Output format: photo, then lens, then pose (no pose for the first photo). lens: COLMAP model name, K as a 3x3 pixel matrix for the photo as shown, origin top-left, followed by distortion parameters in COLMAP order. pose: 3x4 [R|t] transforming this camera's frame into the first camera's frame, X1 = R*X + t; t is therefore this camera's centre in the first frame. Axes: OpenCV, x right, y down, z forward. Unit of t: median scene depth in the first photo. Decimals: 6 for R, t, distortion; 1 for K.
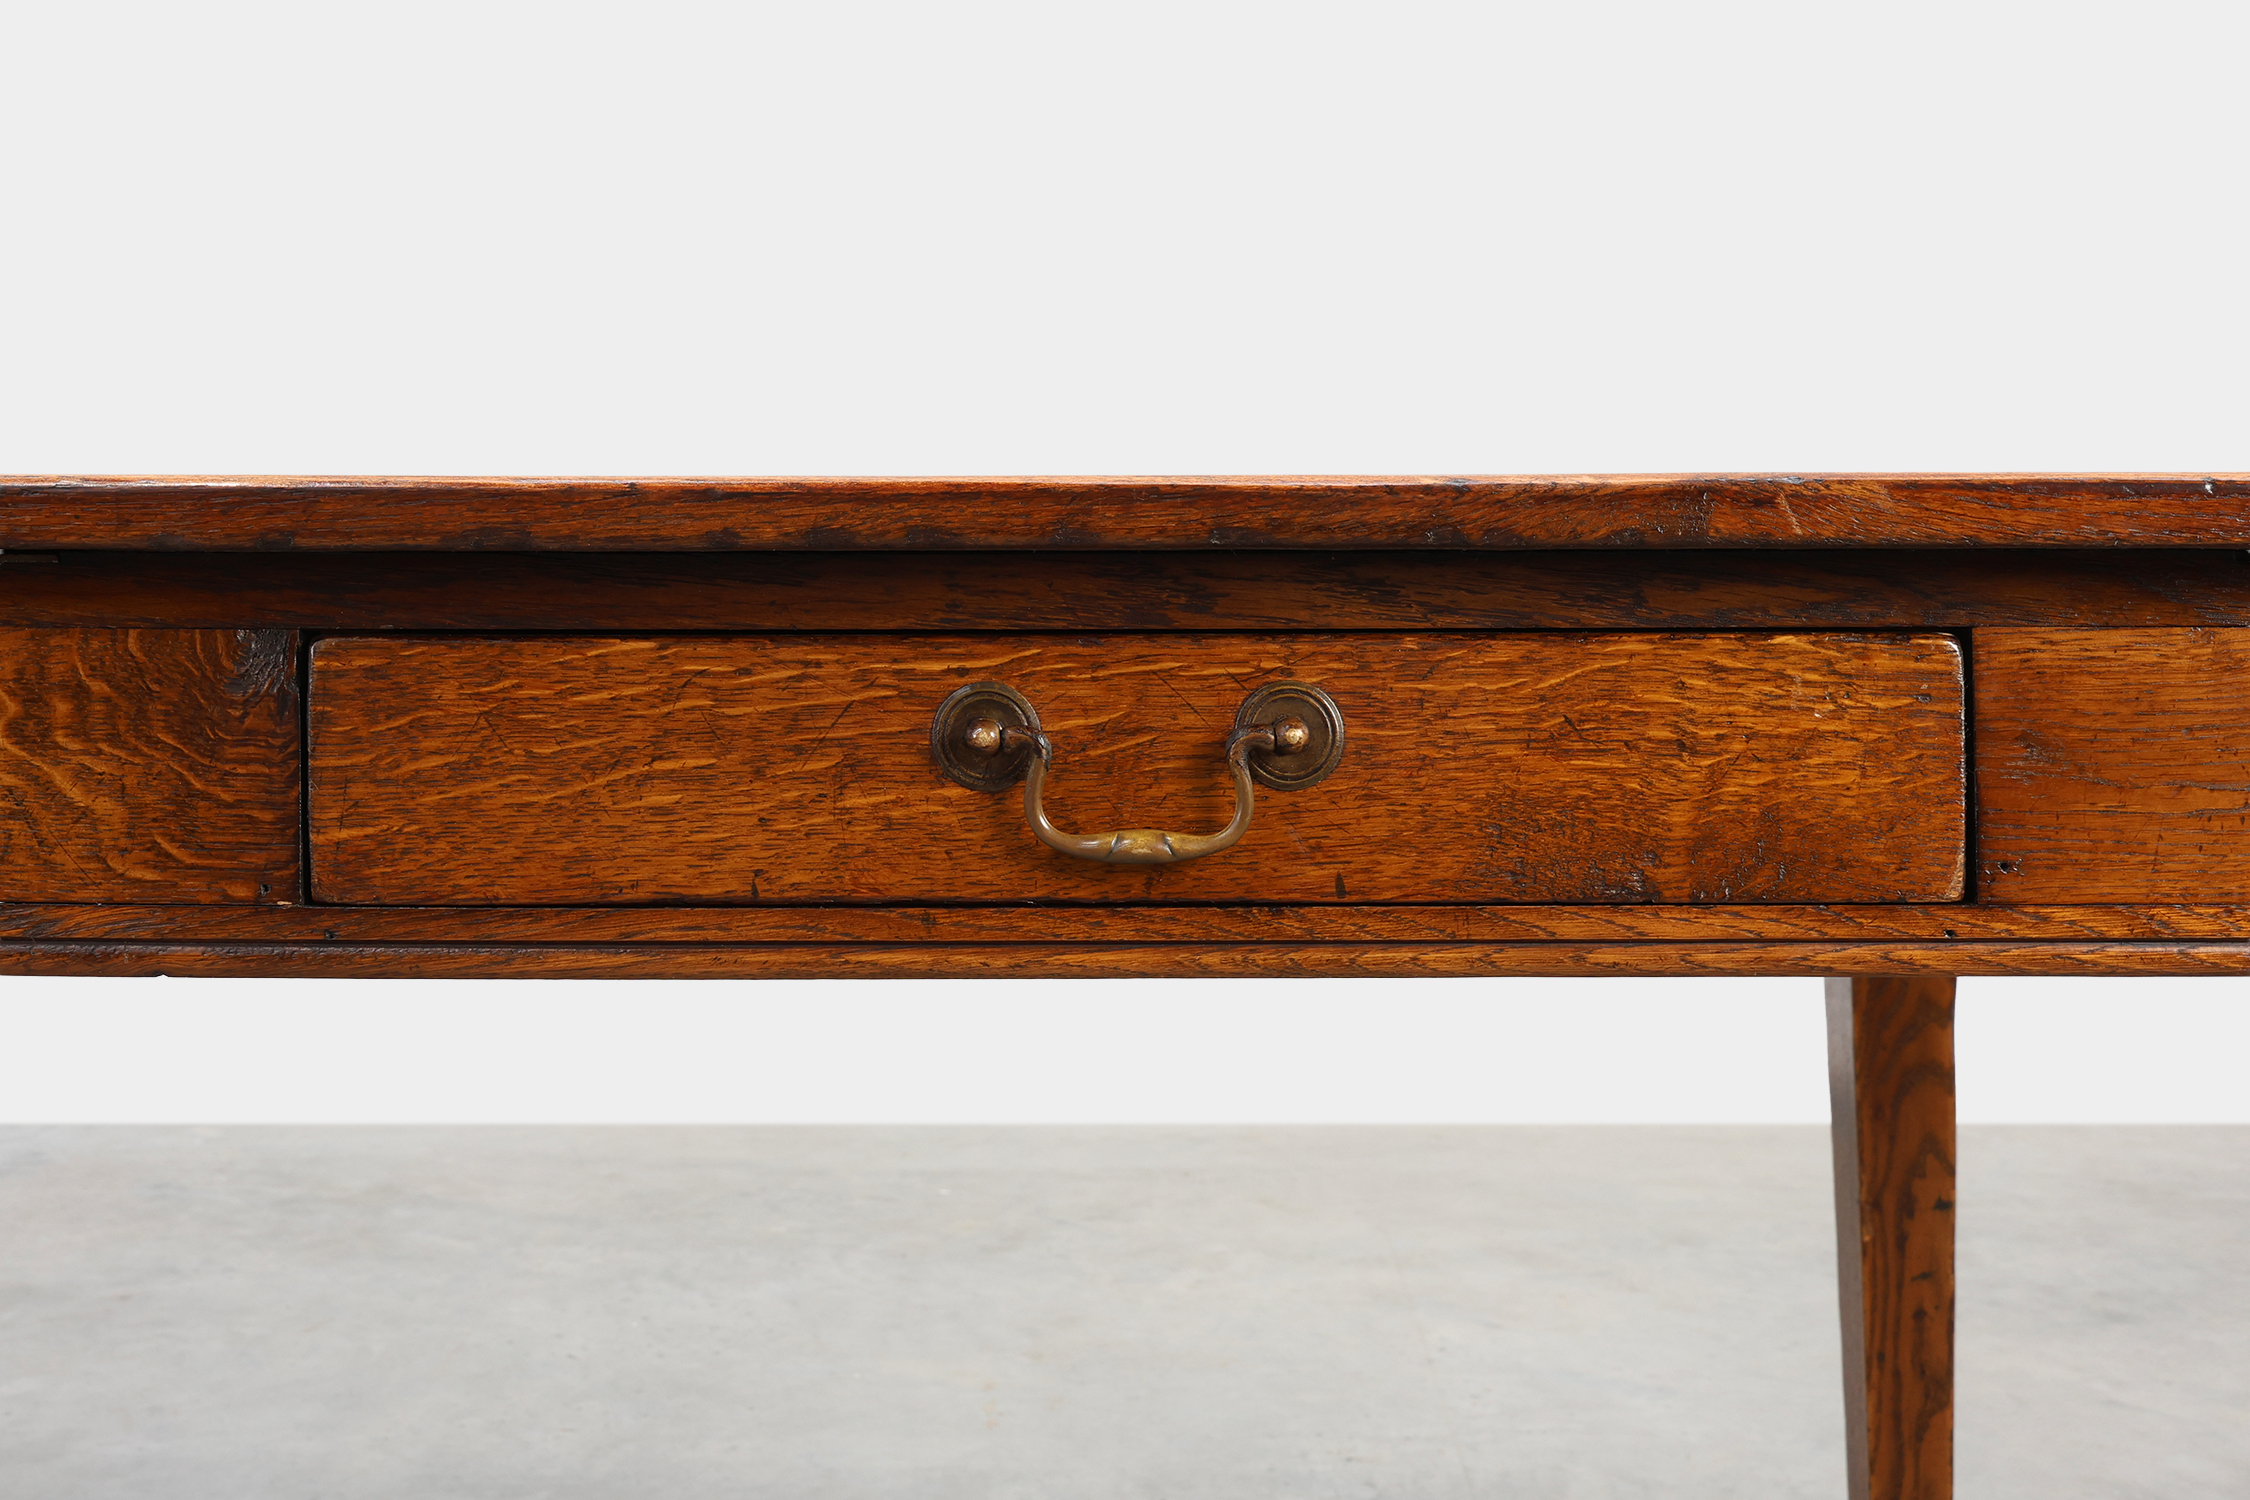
lens RADIAL K [[2342.7, 0, 1125.0], [0, 2342.7, 750.0], [0, 0, 1]] dist [0.000176, -0.014005]
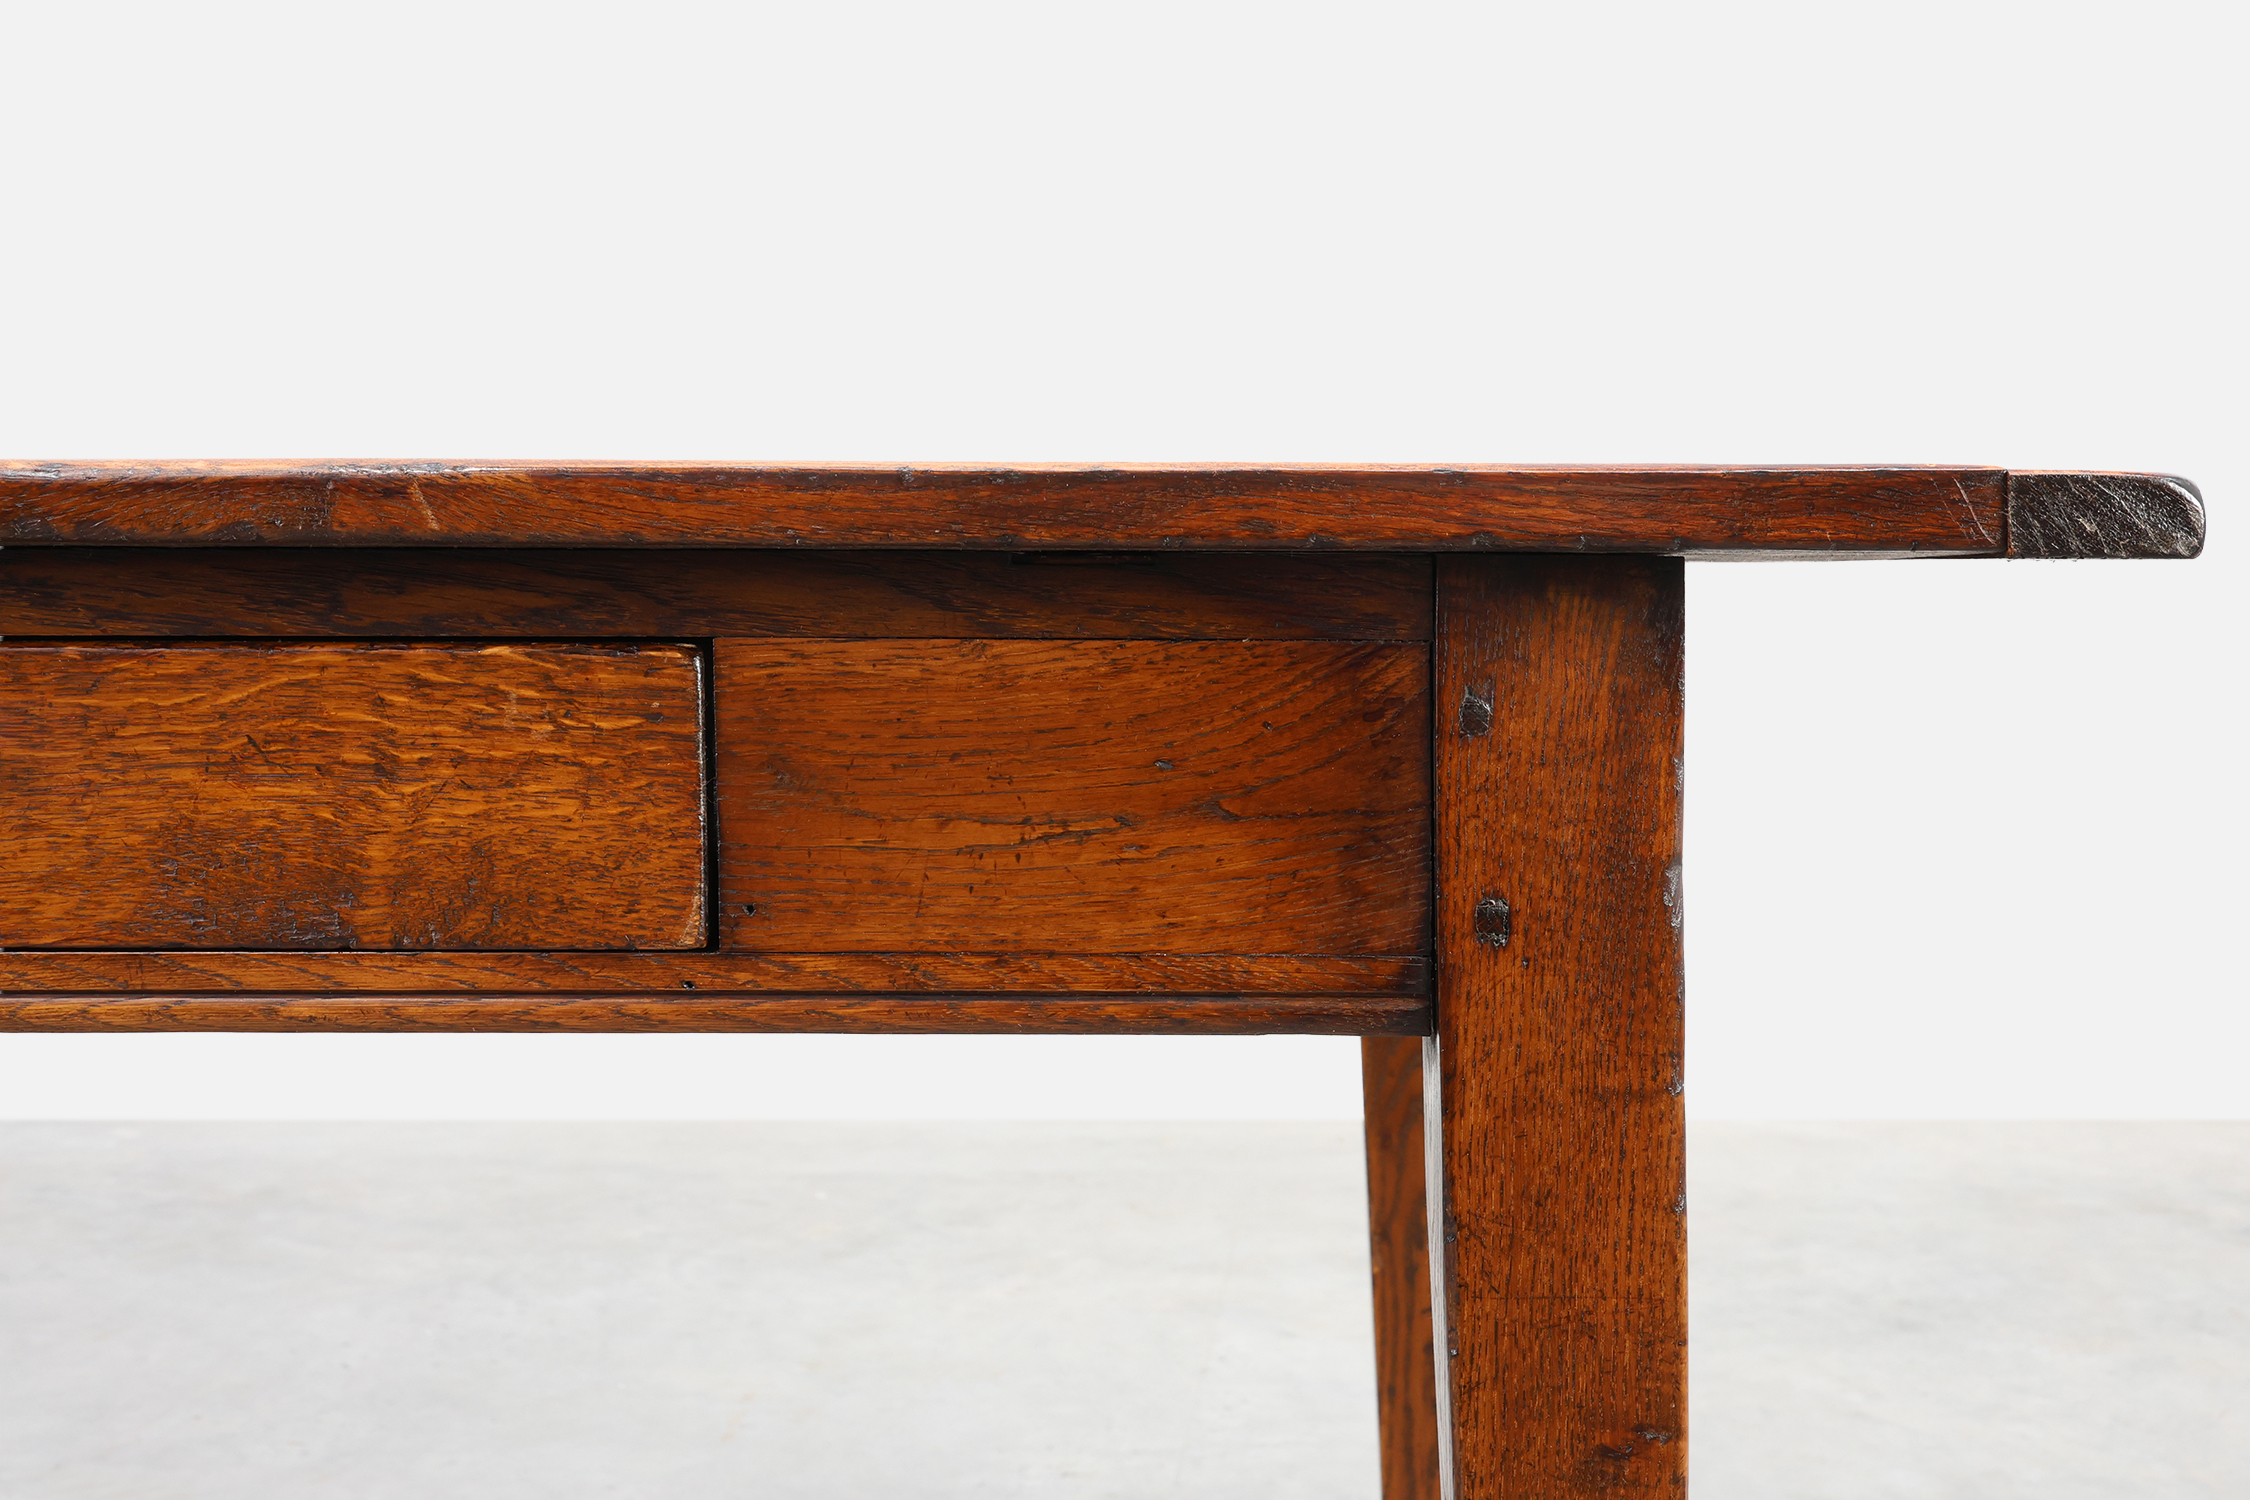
lens RADIAL K [[2267.7, 0, 1125.0], [0, 2267.7, 750.0], [0, 0, 1]] dist [-0.001543, 0.004589]
pose [[0.999869, 0.004764, 0.015447, 0.503885], [-0.004681, 0.999974, -0.005427, -0.006242], [-0.015472, 0.005354, 0.999866, 0.144083]]
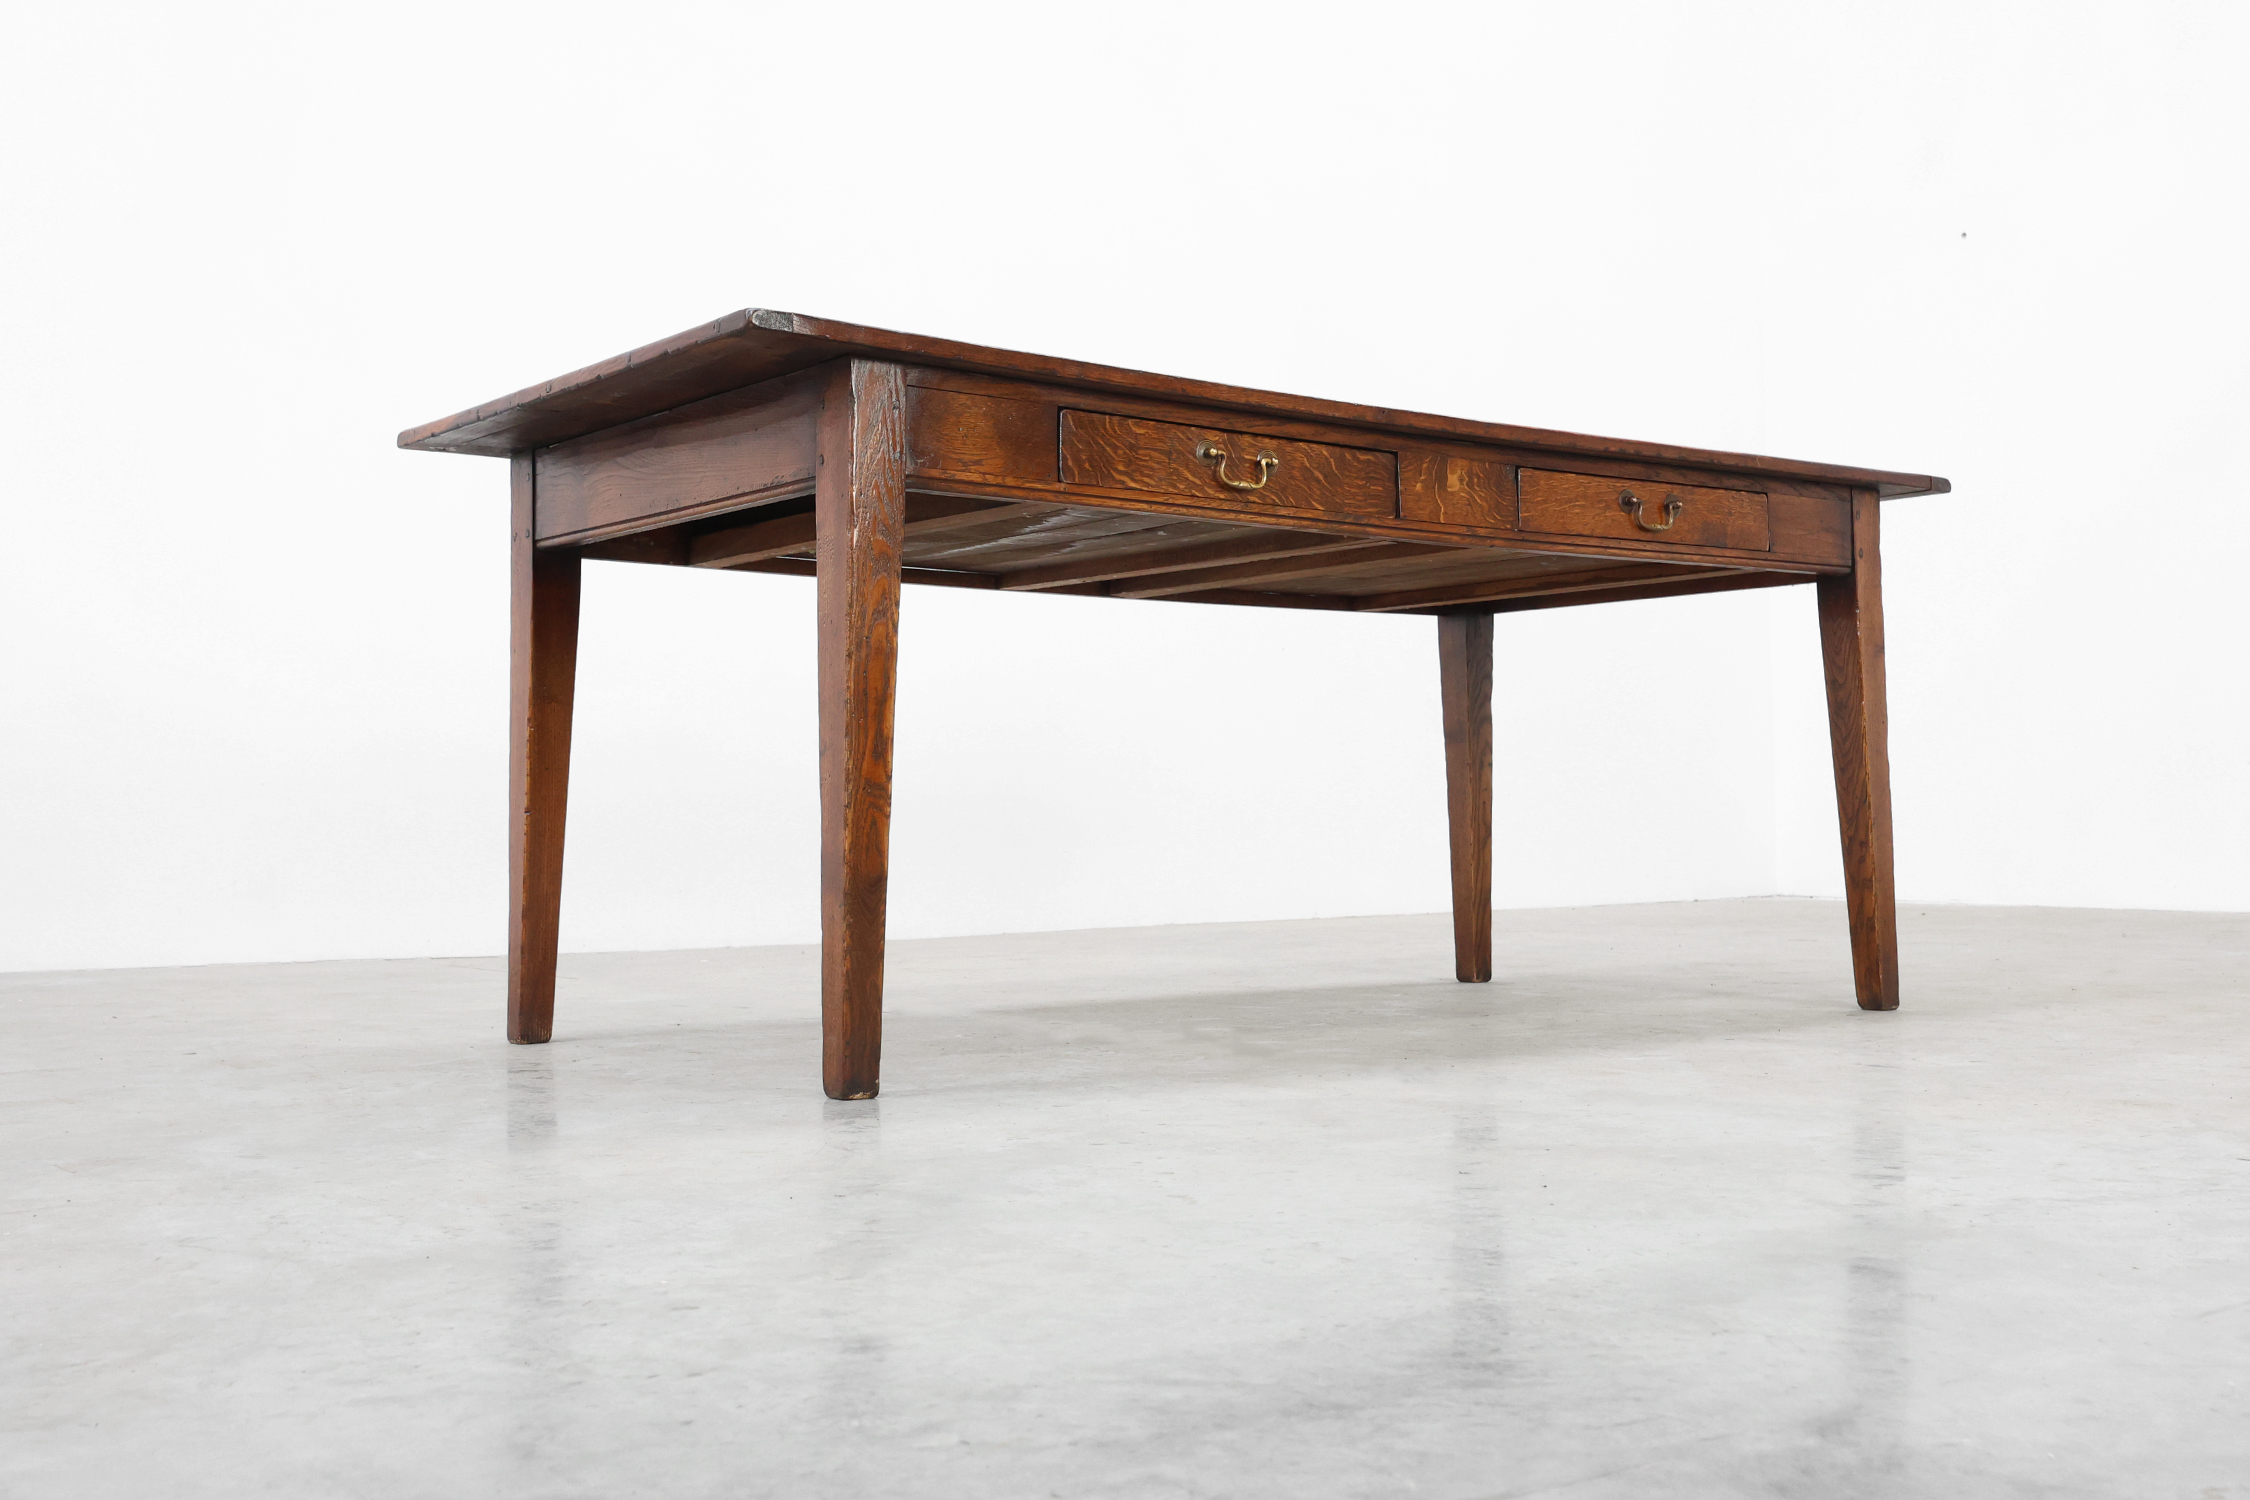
lens RADIAL K [[2039.2, 0, 1125.0], [0, 2039.2, 750.0], [0, 0, 1]] dist [0.000970, 0.000055]
pose [[0.825824, -0.003614, 0.563916, -2.977378], [0.002511, 0.999993, 0.002731, 0.444728], [-0.563922, -0.000839, 0.825827, -1.614261]]
